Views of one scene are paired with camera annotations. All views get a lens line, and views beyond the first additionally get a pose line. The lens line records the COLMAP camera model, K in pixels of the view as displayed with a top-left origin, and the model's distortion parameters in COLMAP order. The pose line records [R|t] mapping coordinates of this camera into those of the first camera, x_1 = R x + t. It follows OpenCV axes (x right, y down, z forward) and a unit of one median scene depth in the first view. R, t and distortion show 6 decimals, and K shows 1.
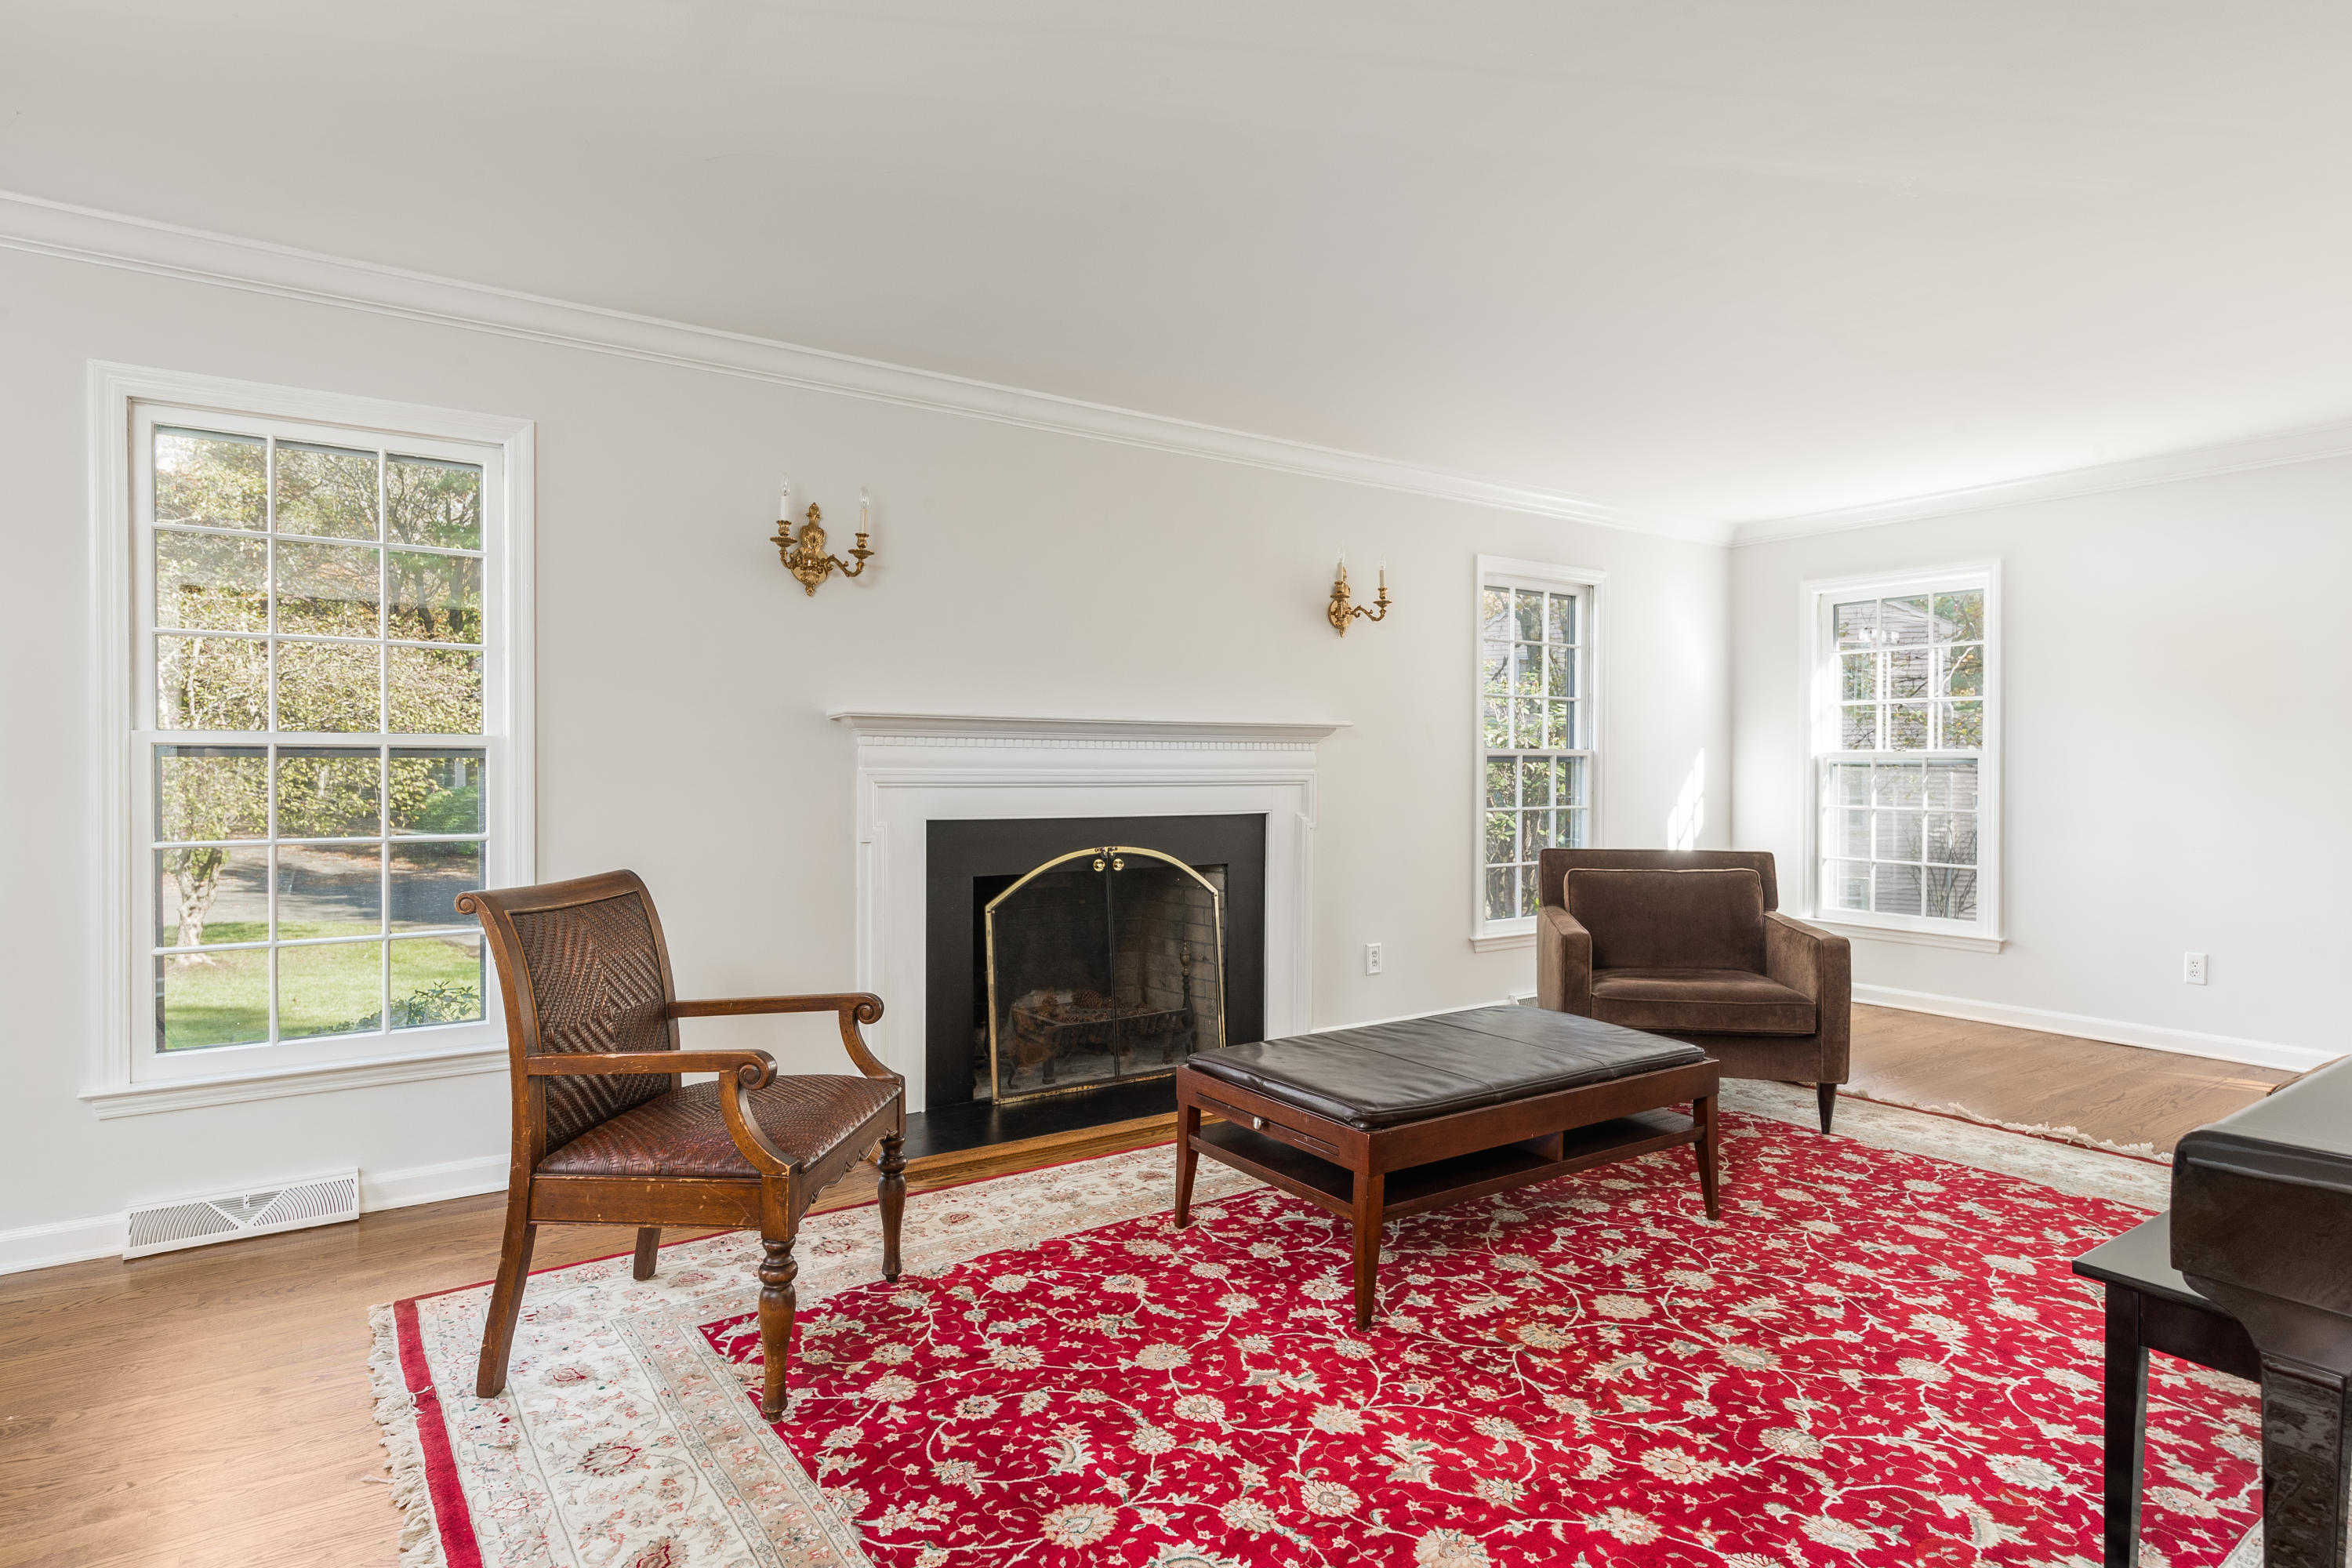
lens RADIAL K [[1270.2, 0, 1180.6], [0, 1270.2, 782.2], [0, 0, 1]] dist [0.002696, 0.001664]
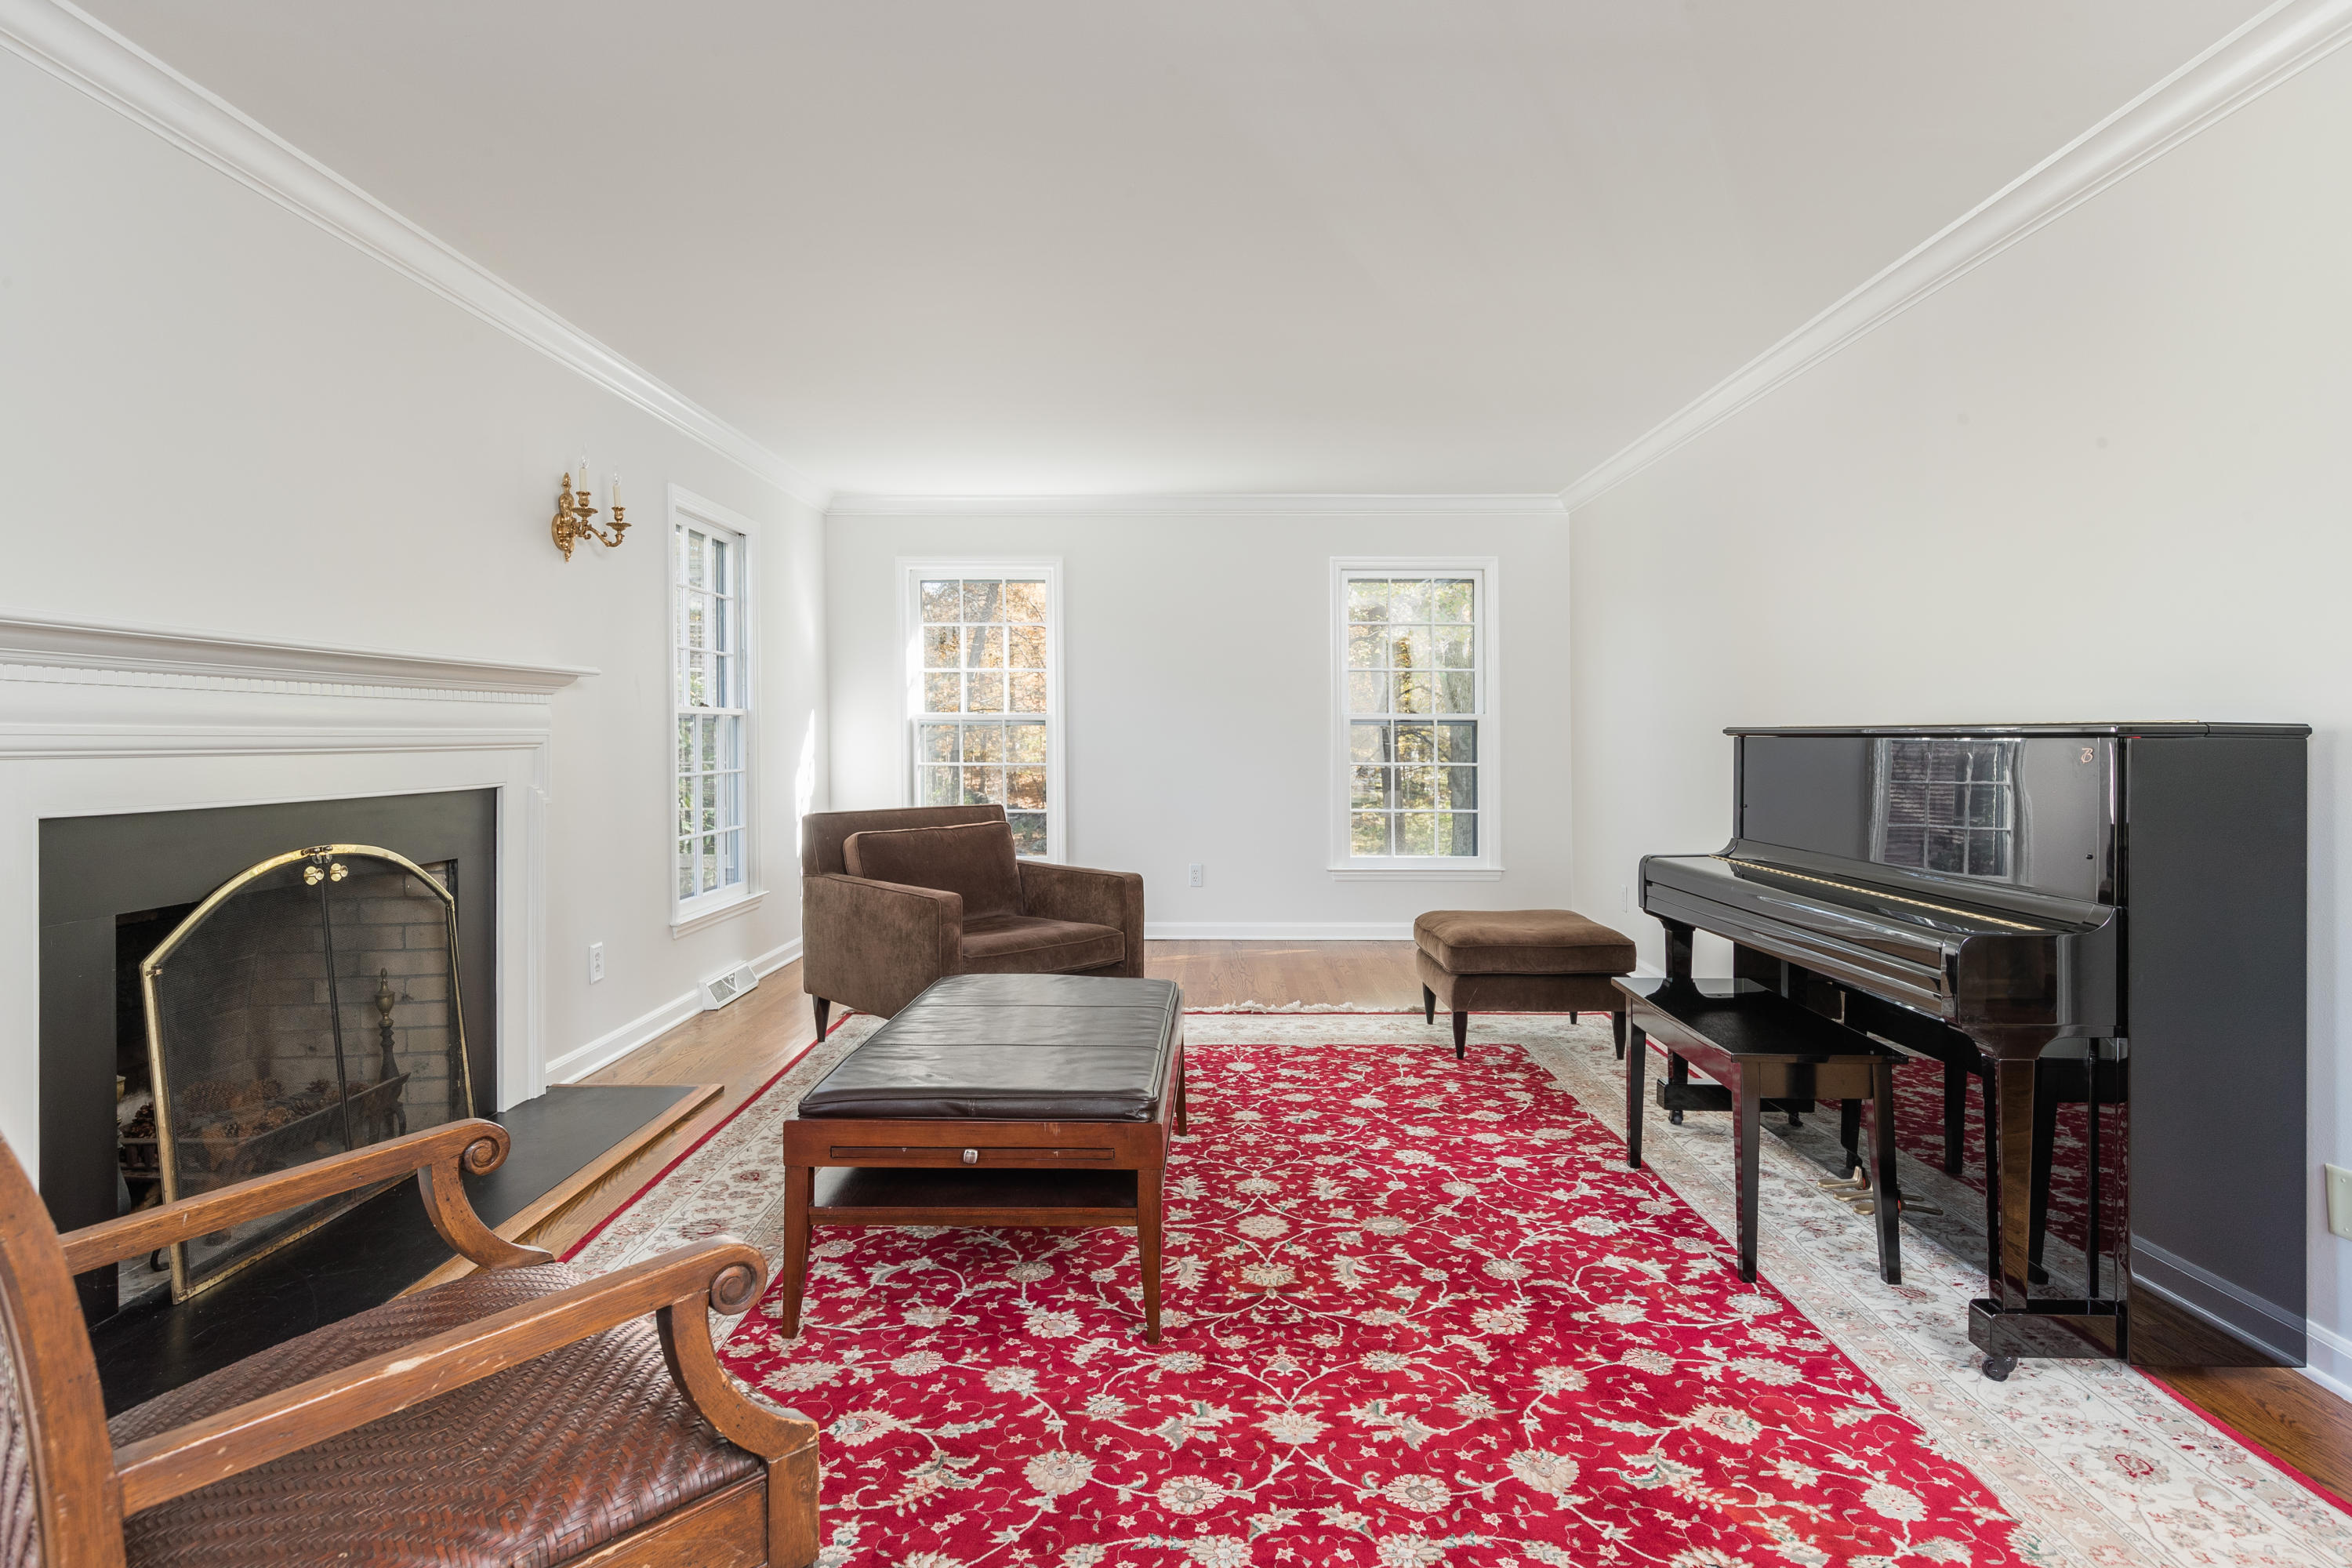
lens RADIAL K [[1234.8, 0, 1214.8], [0, 1234.8, 739.8], [0, 0, 1]] dist [0.008456, -0.001003]
pose [[0.565739, -0.005417, 0.824566, -0.548743], [0.011725, 0.999930, -0.001476, 0.005298], [-0.824501, 0.010503, 0.565763, 0.458330]]
